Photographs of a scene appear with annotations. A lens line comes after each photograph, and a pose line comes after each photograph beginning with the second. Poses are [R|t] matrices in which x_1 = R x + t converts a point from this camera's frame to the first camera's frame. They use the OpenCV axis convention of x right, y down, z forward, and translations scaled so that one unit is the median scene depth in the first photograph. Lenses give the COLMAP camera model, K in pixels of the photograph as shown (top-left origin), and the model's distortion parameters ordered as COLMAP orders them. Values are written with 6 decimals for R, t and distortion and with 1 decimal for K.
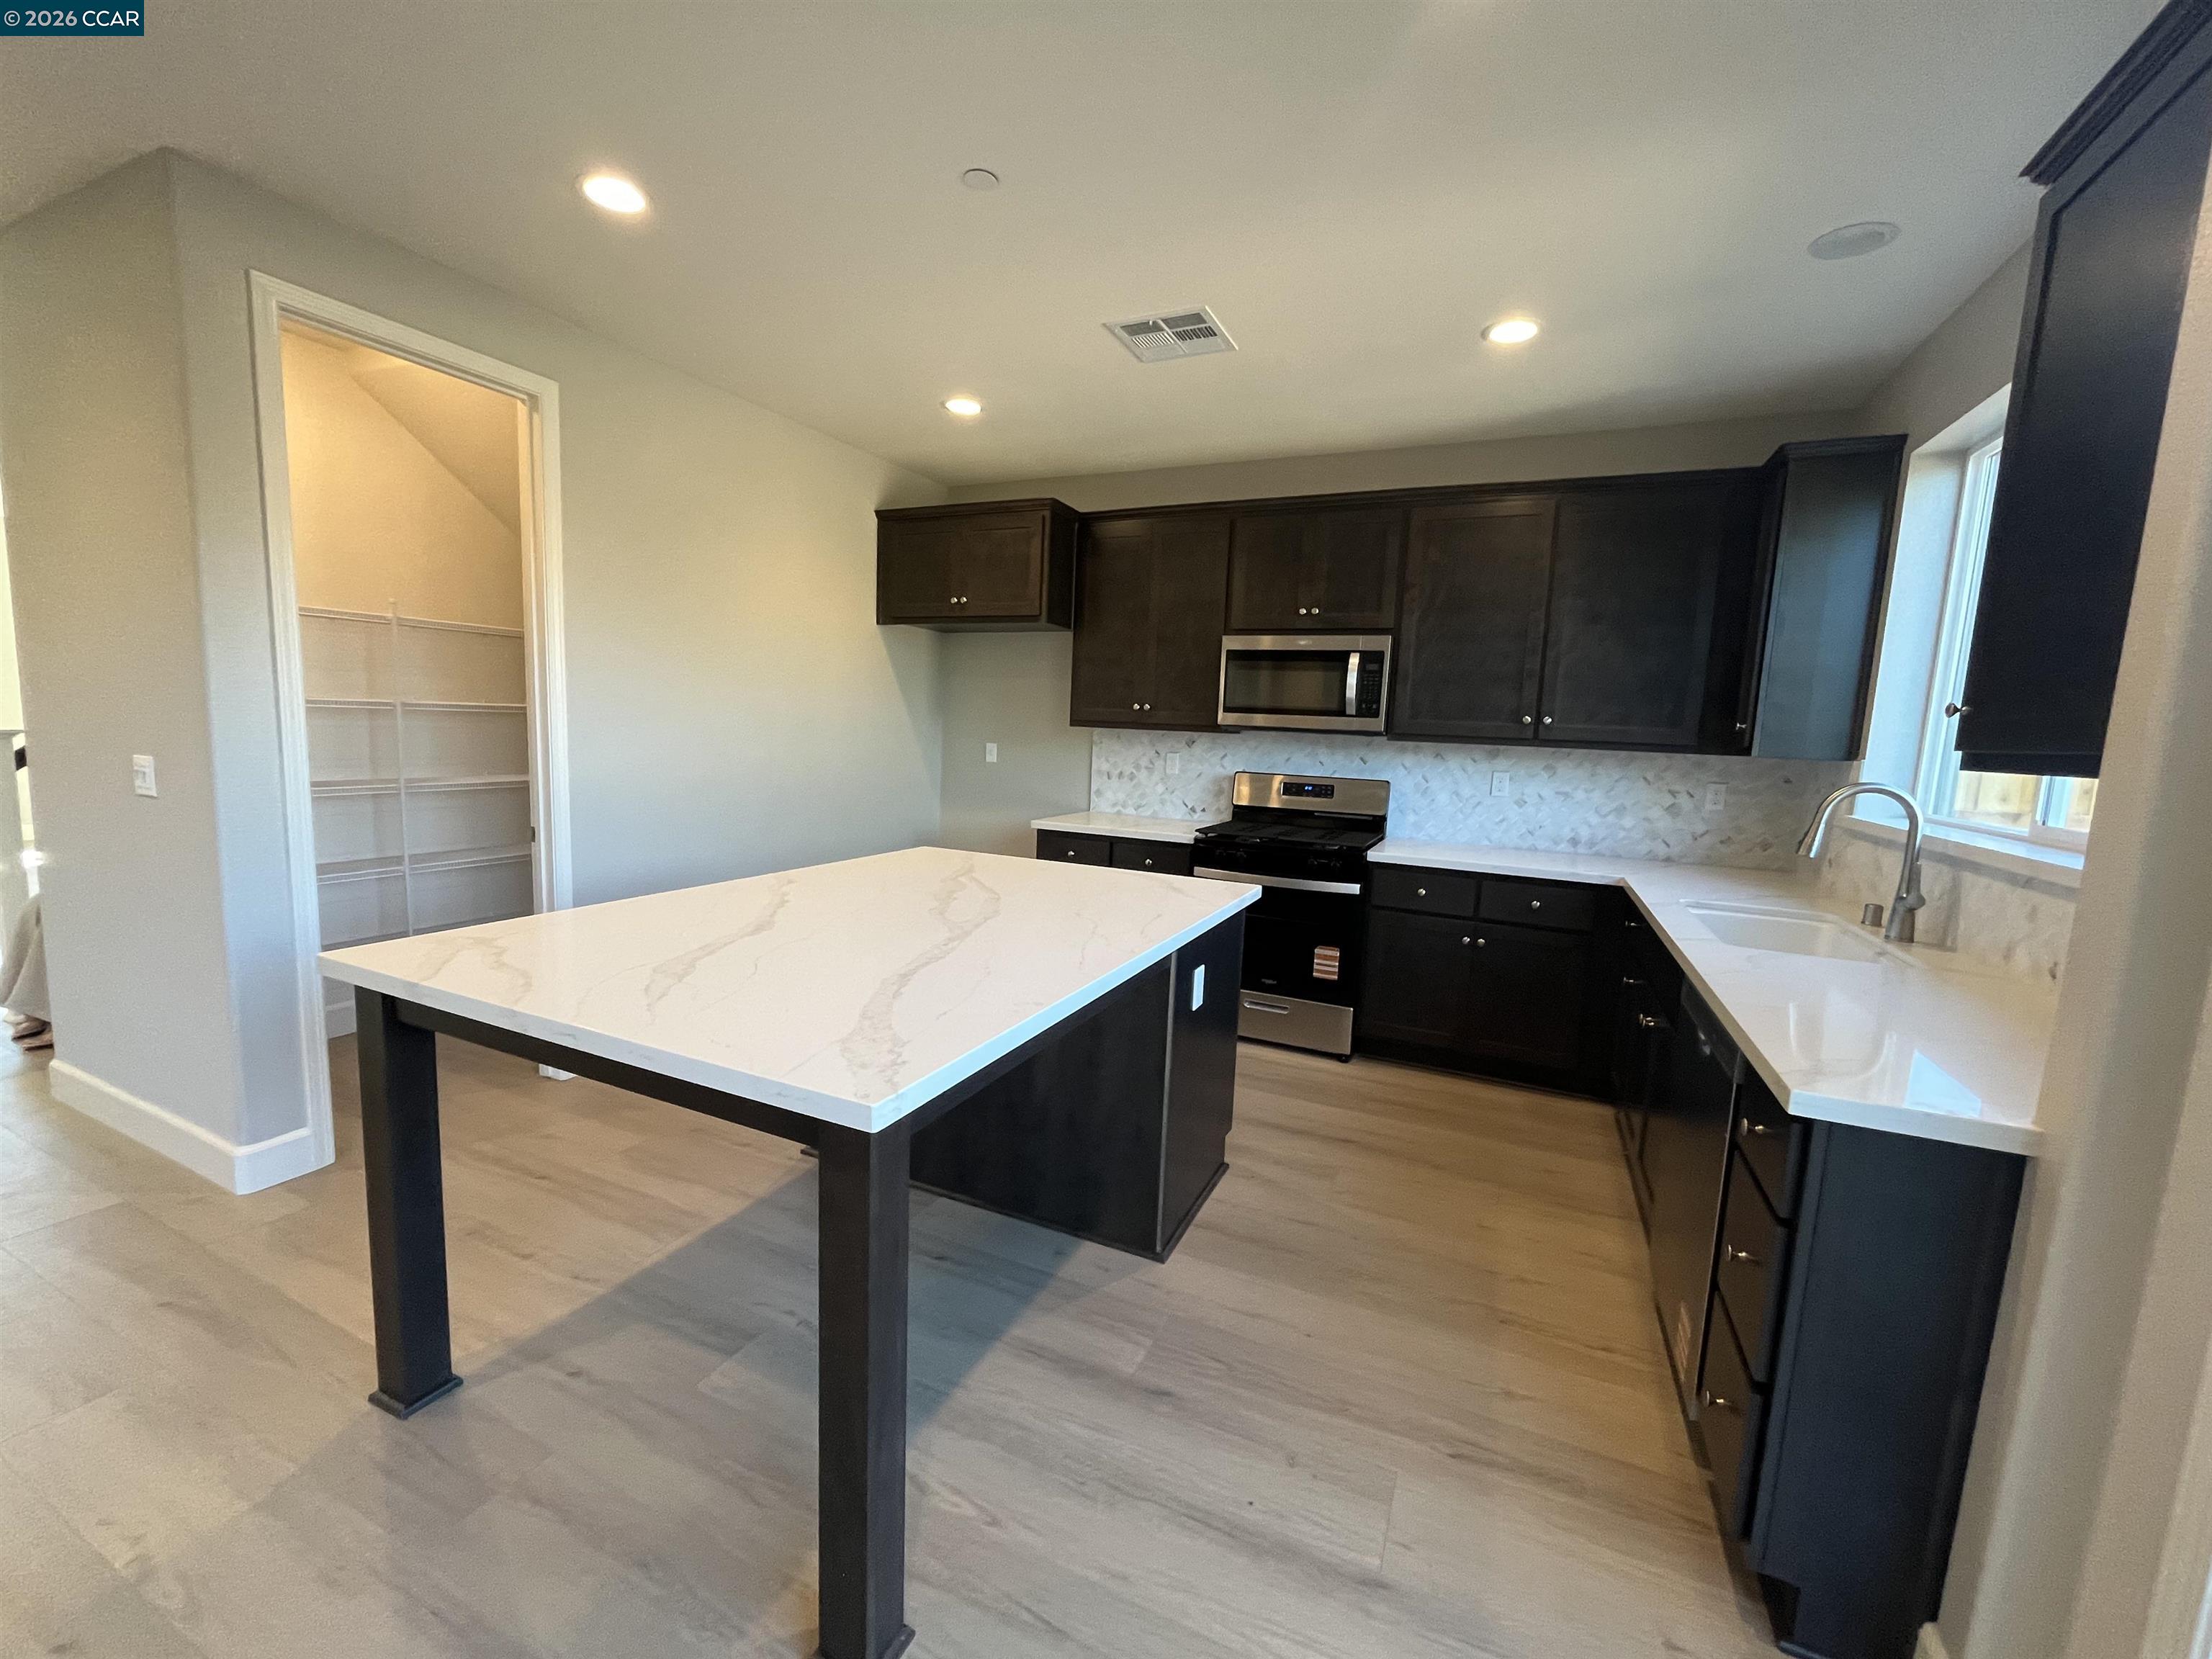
lens RADIAL K [[890.7, 0, 1102.9], [0, 890.7, 833.0], [0, 0, 1]] dist [-0.004466, -0.000167]
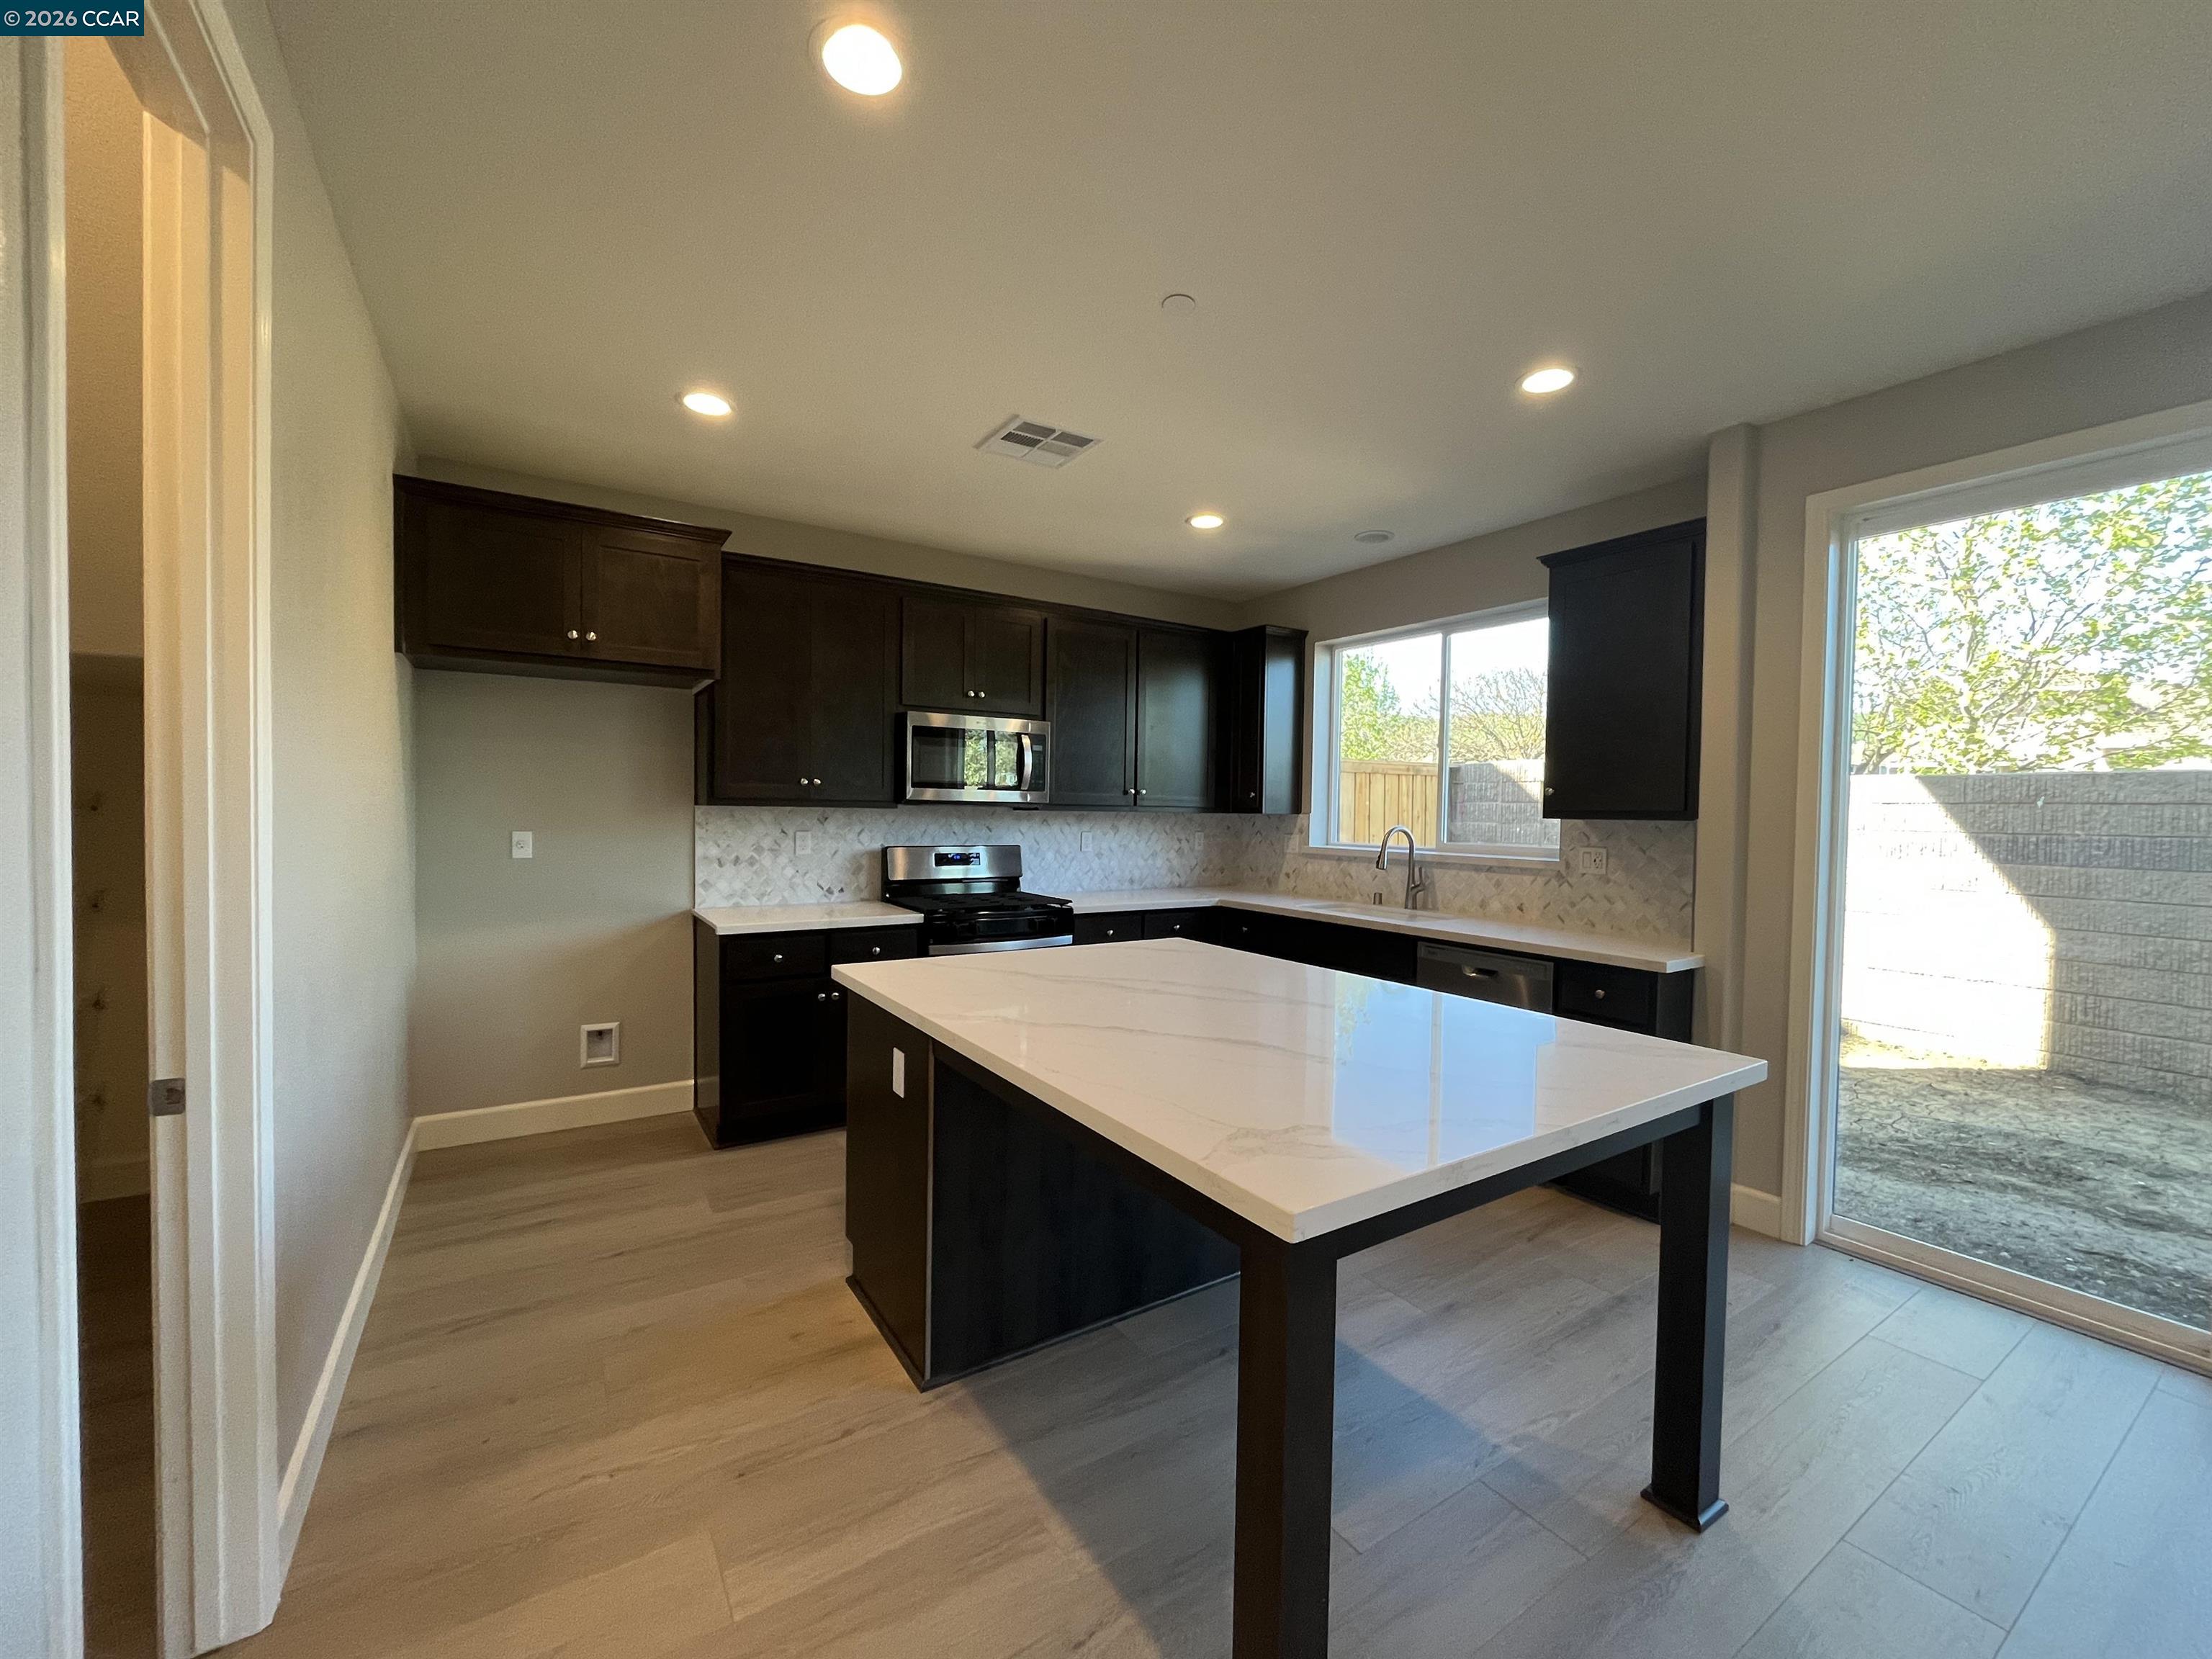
lens RADIAL K [[890.7, 0, 1102.3], [0, 890.7, 832.8], [0, 0, 1]] dist [-0.004466, -0.000167]
pose [[0.536556, -0.055145, 0.842061, -0.604504], [0.108346, 0.994105, -0.003935, -0.060486], [-0.836881, 0.093346, 0.539368, 0.302475]]
